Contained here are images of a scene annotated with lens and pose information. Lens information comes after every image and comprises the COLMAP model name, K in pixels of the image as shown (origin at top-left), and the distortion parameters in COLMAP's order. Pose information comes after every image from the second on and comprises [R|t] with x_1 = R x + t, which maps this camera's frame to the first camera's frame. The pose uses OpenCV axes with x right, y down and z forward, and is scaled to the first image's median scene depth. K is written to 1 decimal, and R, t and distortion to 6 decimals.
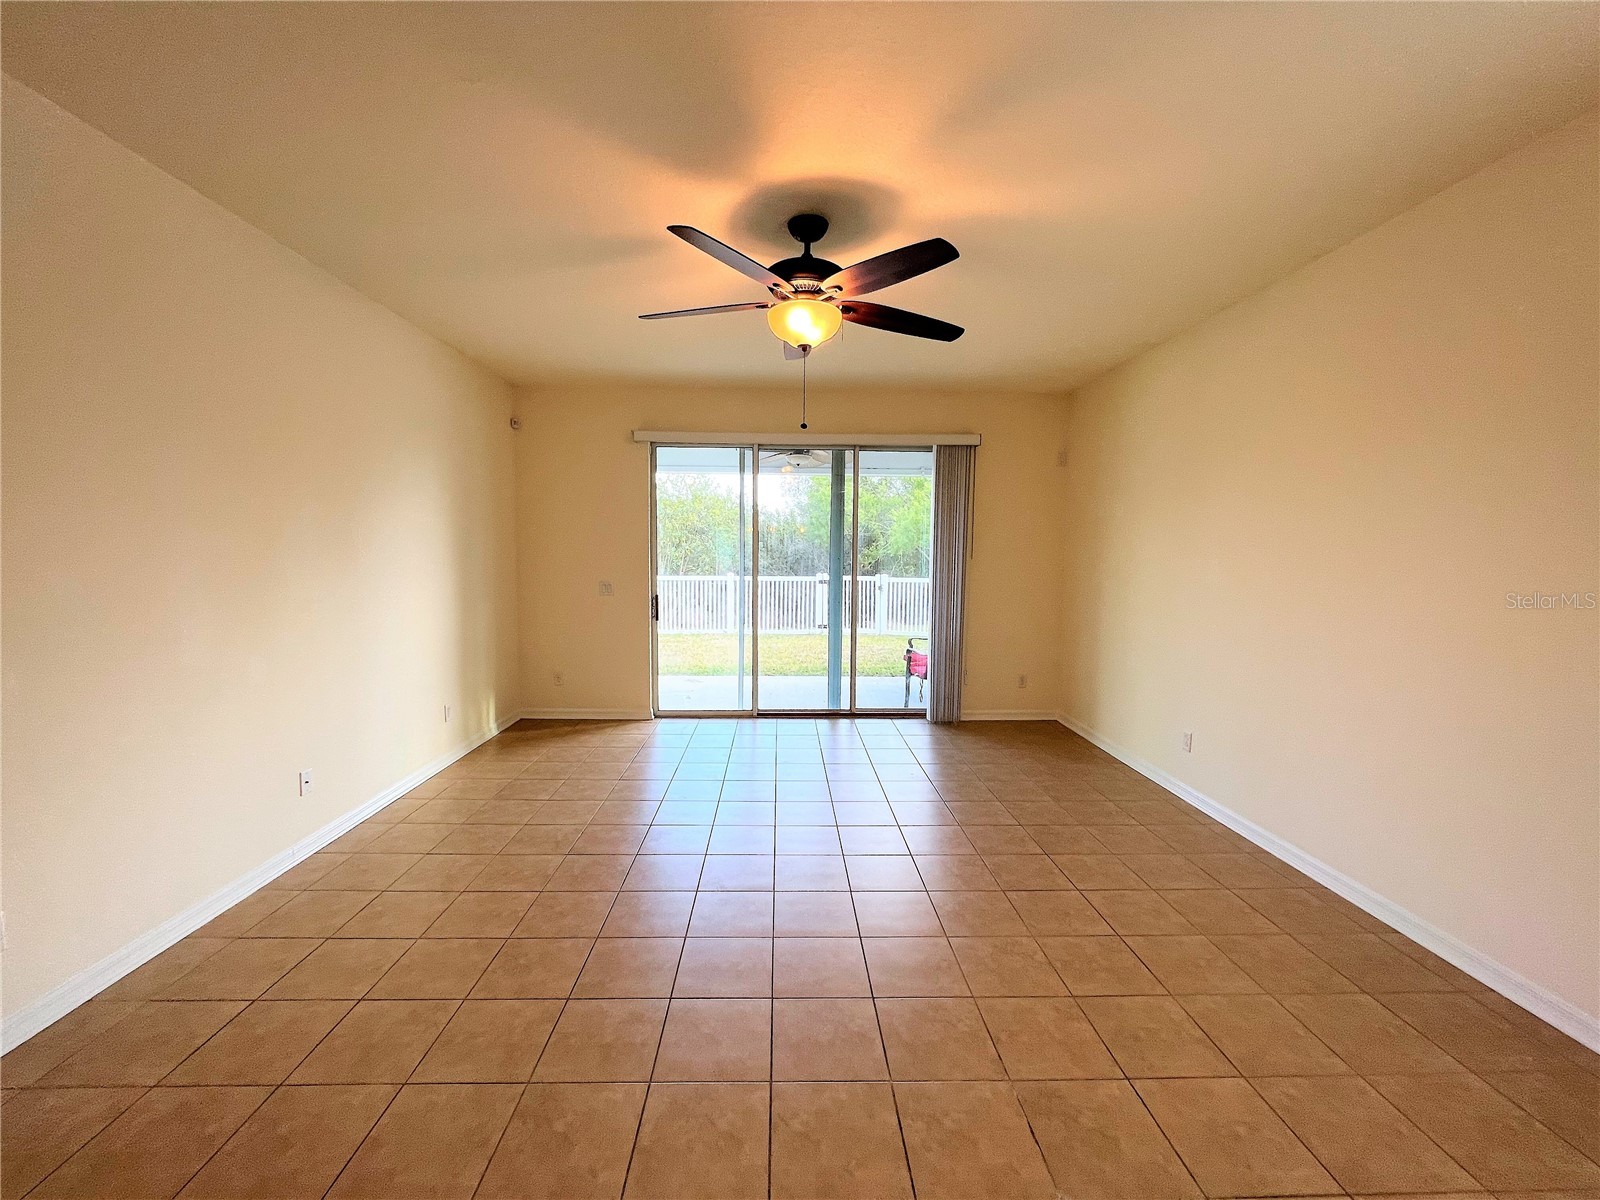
lens RADIAL K [[641.0, 0, 793.9], [0, 641.0, 591.4], [0, 0, 1]] dist [0.000802, 0.000042]
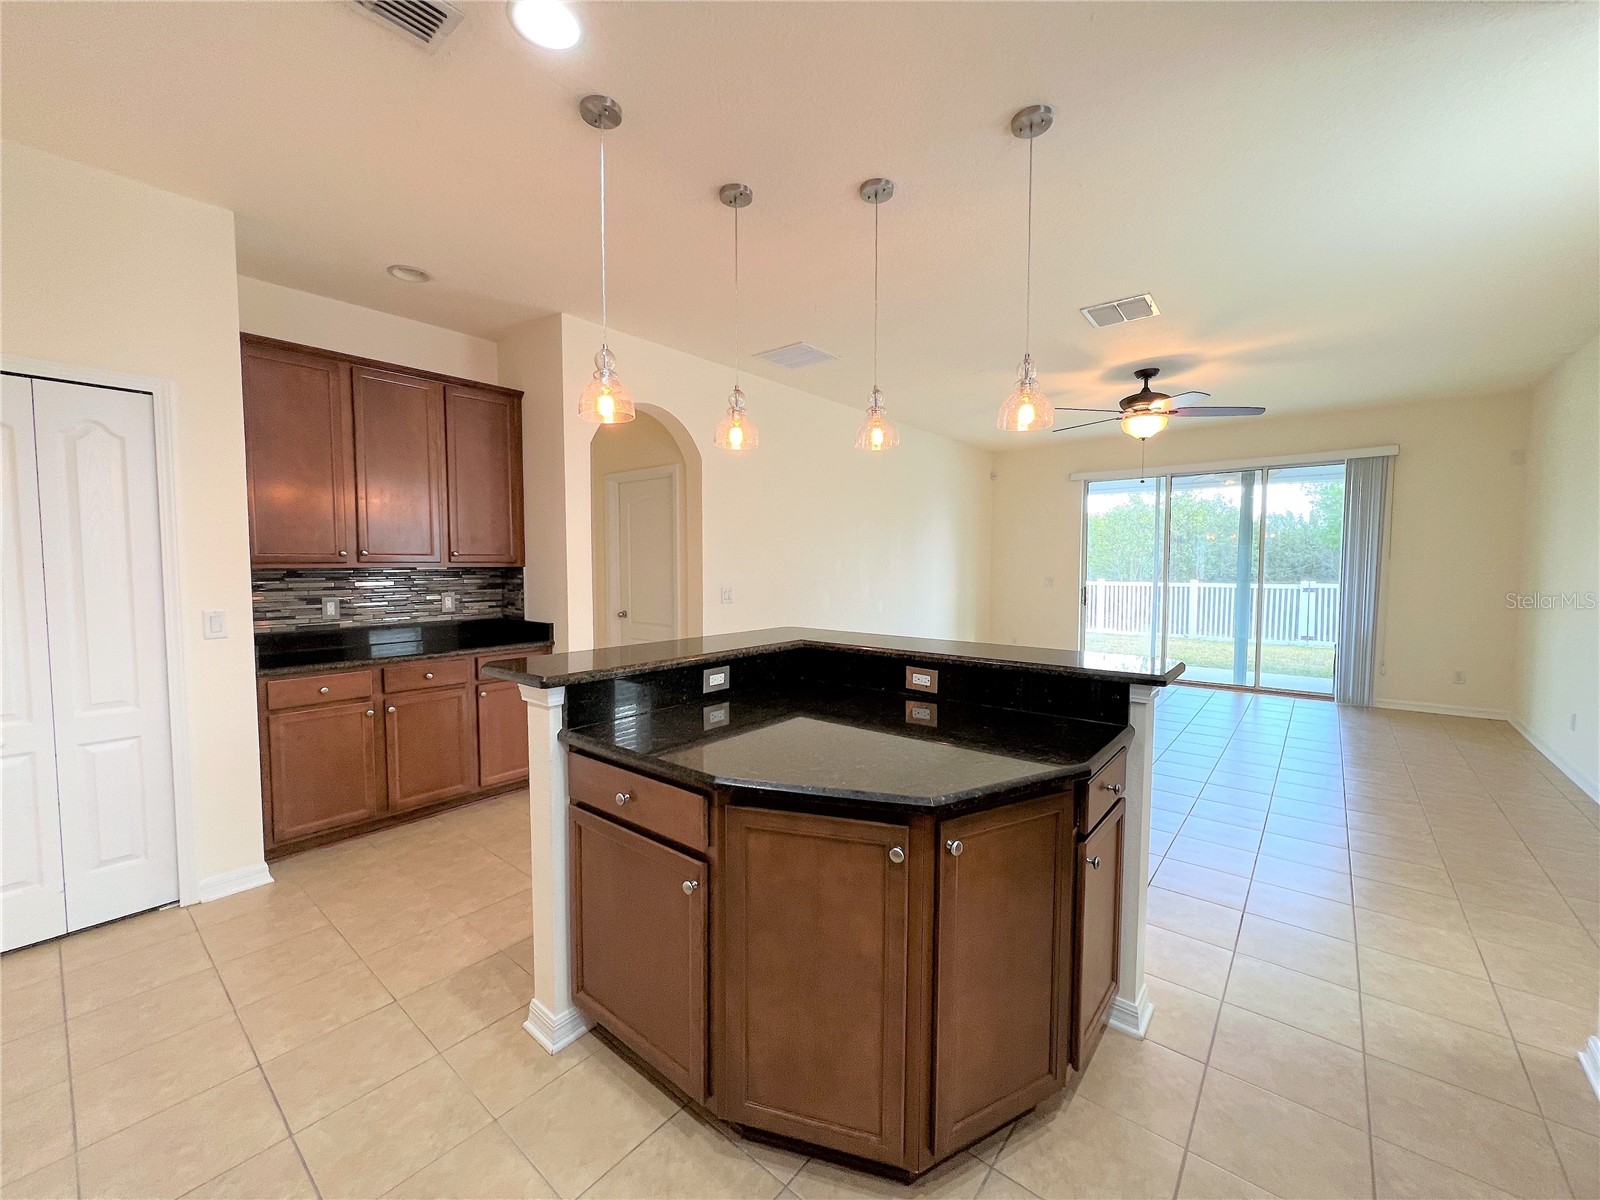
lens RADIAL K [[638.0, 0, 795.2], [0, 638.0, 597.3], [0, 0, 1]] dist [-0.001695, -0.000060]
pose [[0.753944, 0.026747, -0.656394, 0.223737], [-0.032907, 0.999454, 0.002928, 0.043275], [0.656113, 0.019393, 0.754413, -0.472554]]
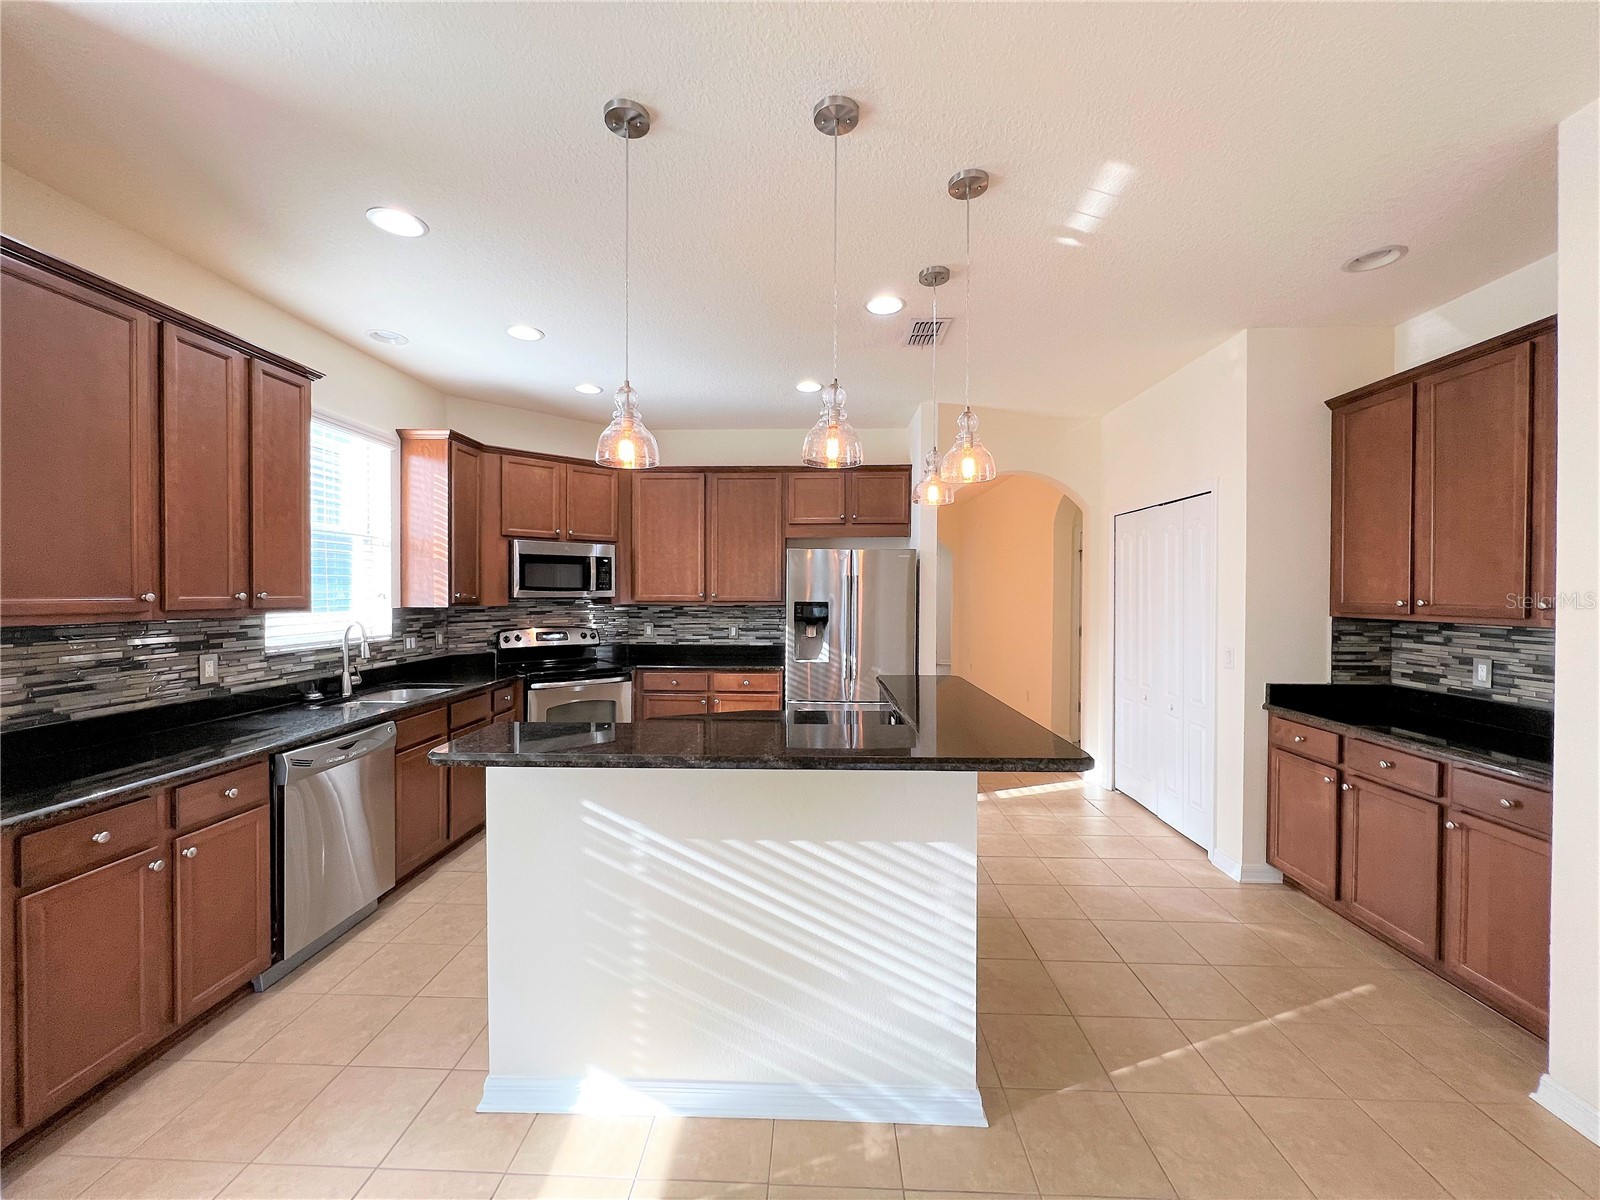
lens RADIAL K [[638.0, 0, 795.2], [0, 638.0, 597.3], [0, 0, 1]] dist [-0.001695, -0.000060]
pose [[-0.998036, -0.011859, 0.061504, -0.028702], [-0.007393, 0.997353, 0.072340, -0.018874], [-0.062199, 0.071743, -0.995482, 0.219138]]
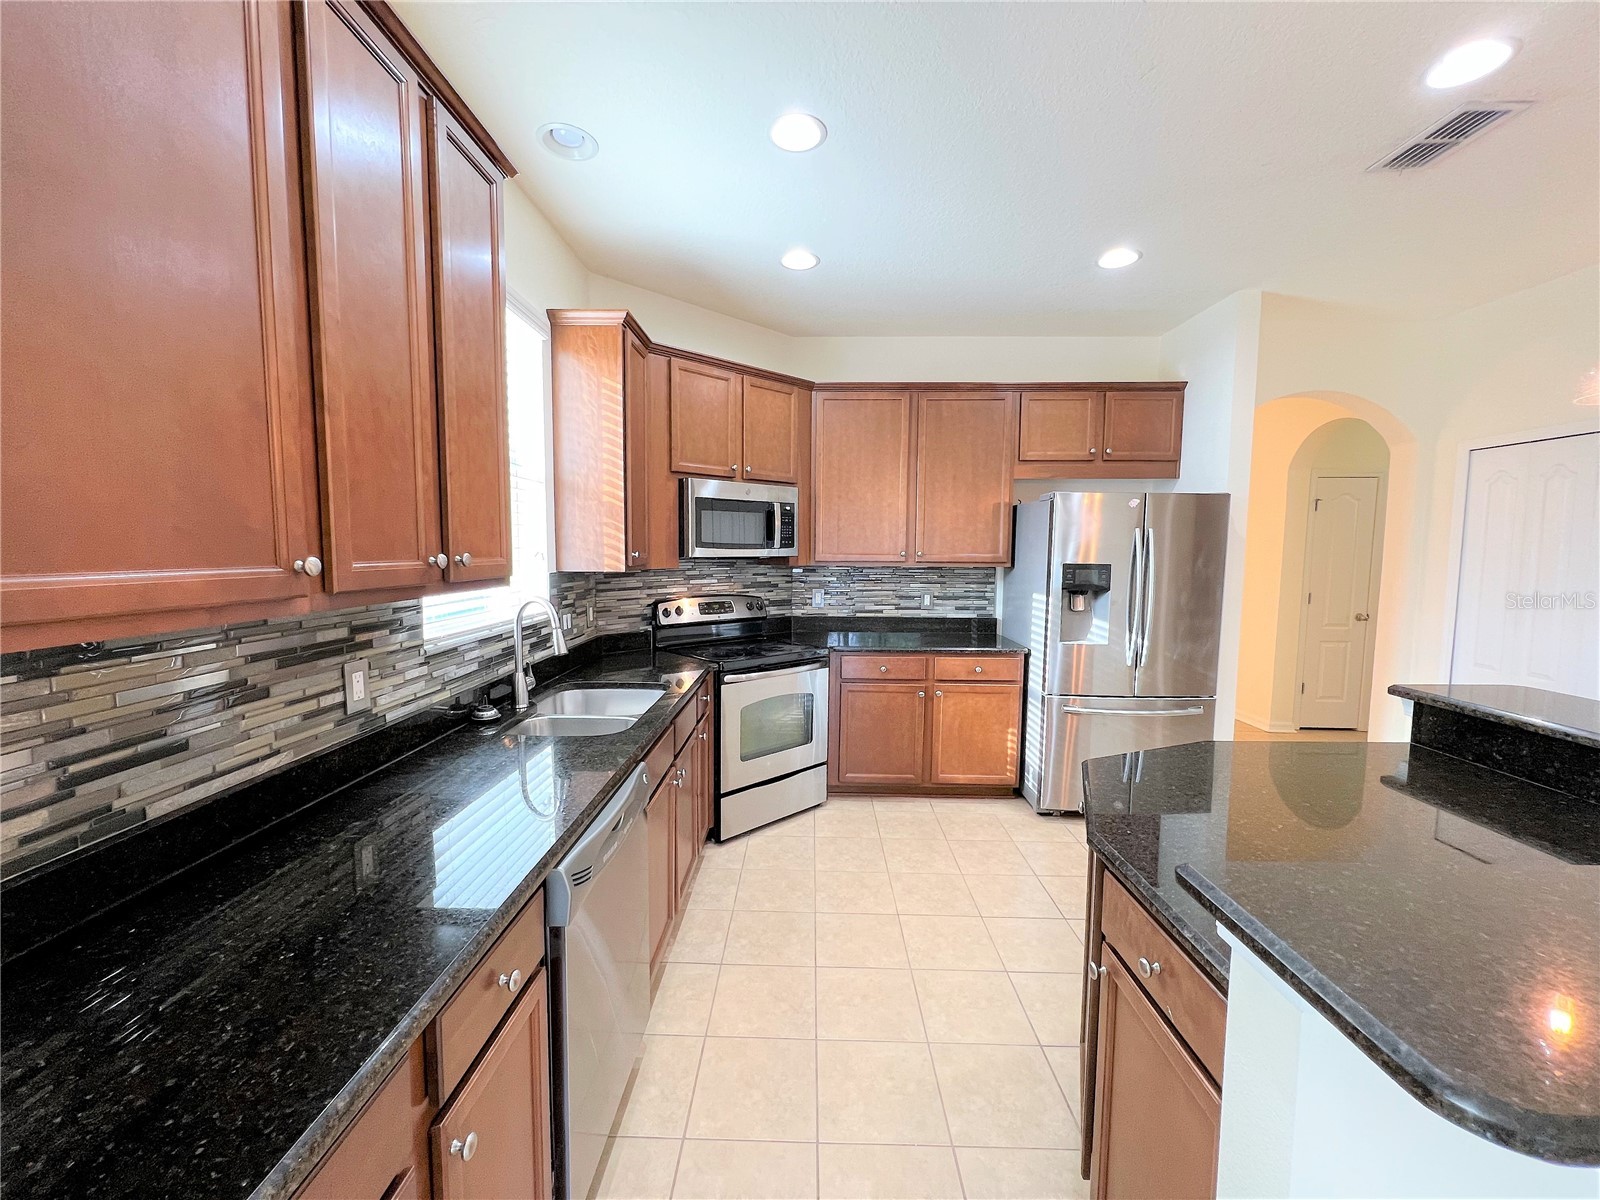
lens RADIAL K [[635.4, 0, 793.7], [0, 635.4, 600.9], [0, 0, 1]] dist [-0.008100, -0.000194]
pose [[-0.998730, -0.017185, 0.047365, 0.240915], [-0.010069, 0.989149, 0.146568, -0.005354], [-0.049370, 0.145905, -0.988066, 0.027530]]
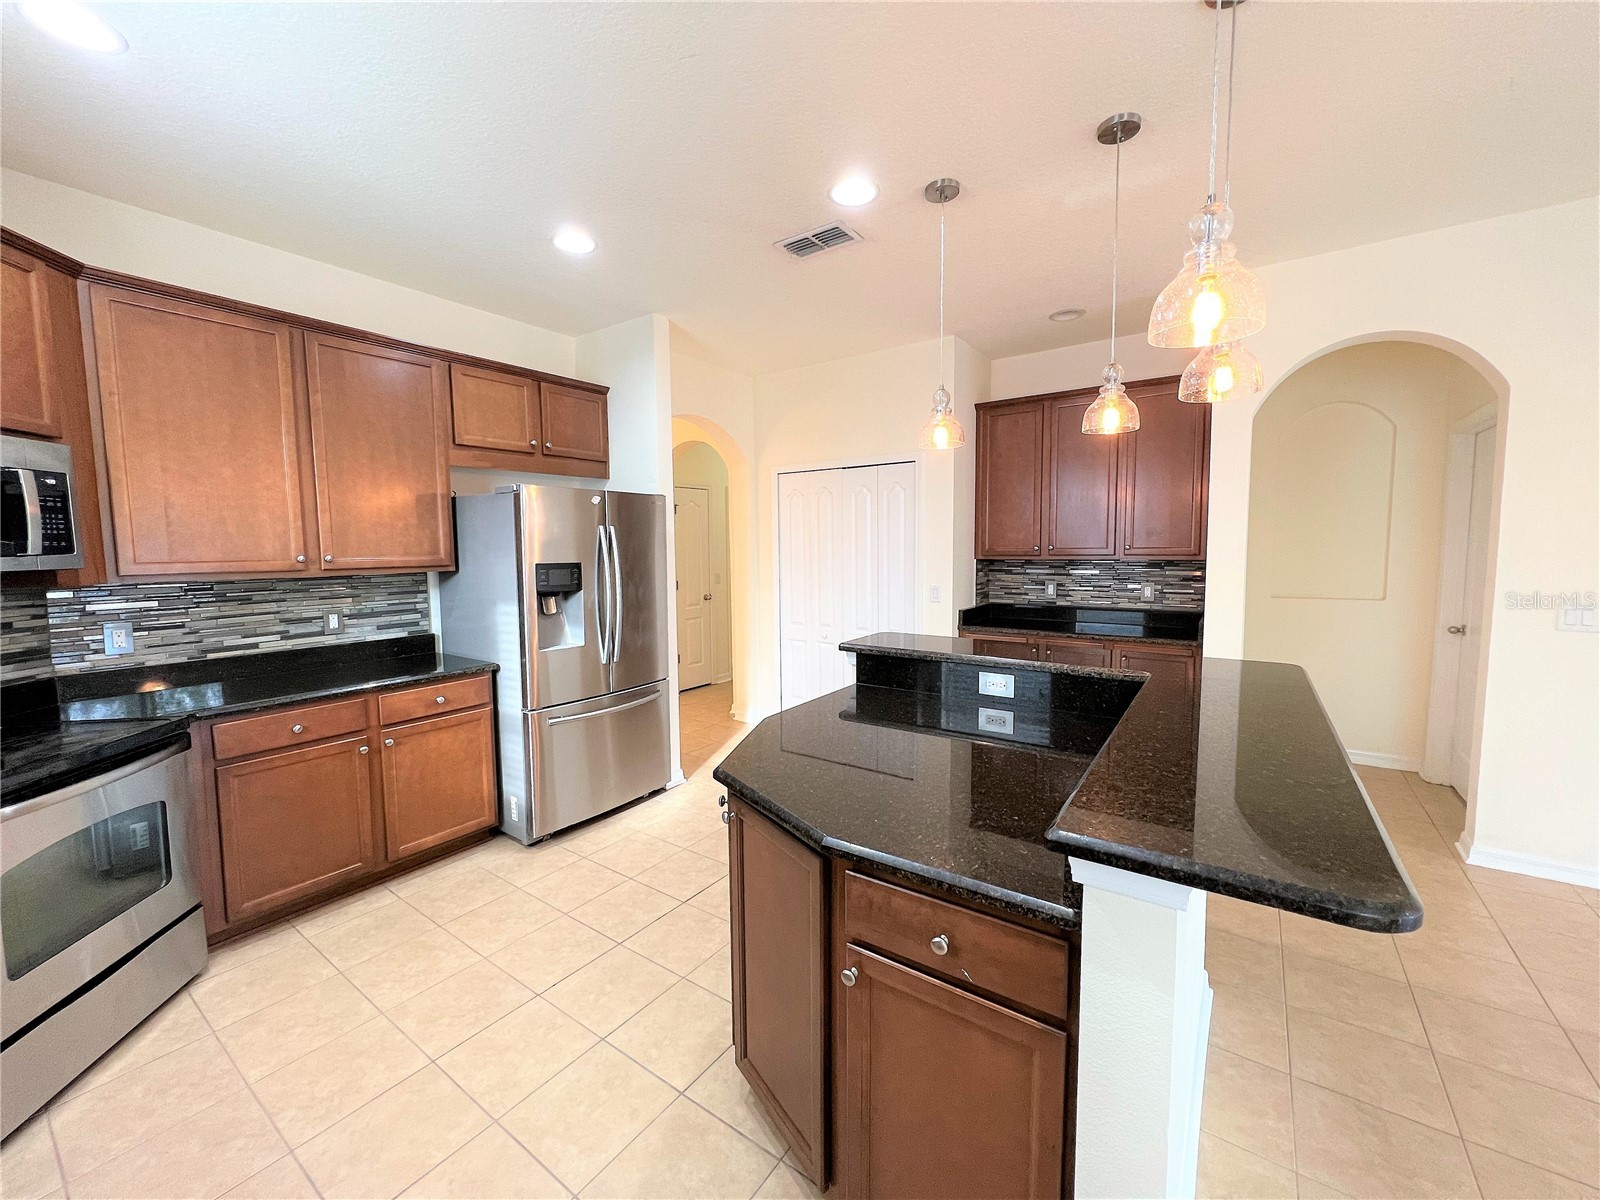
lens RADIAL K [[639.2, 0, 798.5], [0, 639.2, 598.5], [0, 0, 1]] dist [0.000048, 0.000401]
pose [[-0.596848, 0.066728, -0.799575, 0.318973], [-0.041871, 0.992588, 0.114091, 0.002495], [0.801261, 0.101573, -0.589630, -0.074398]]
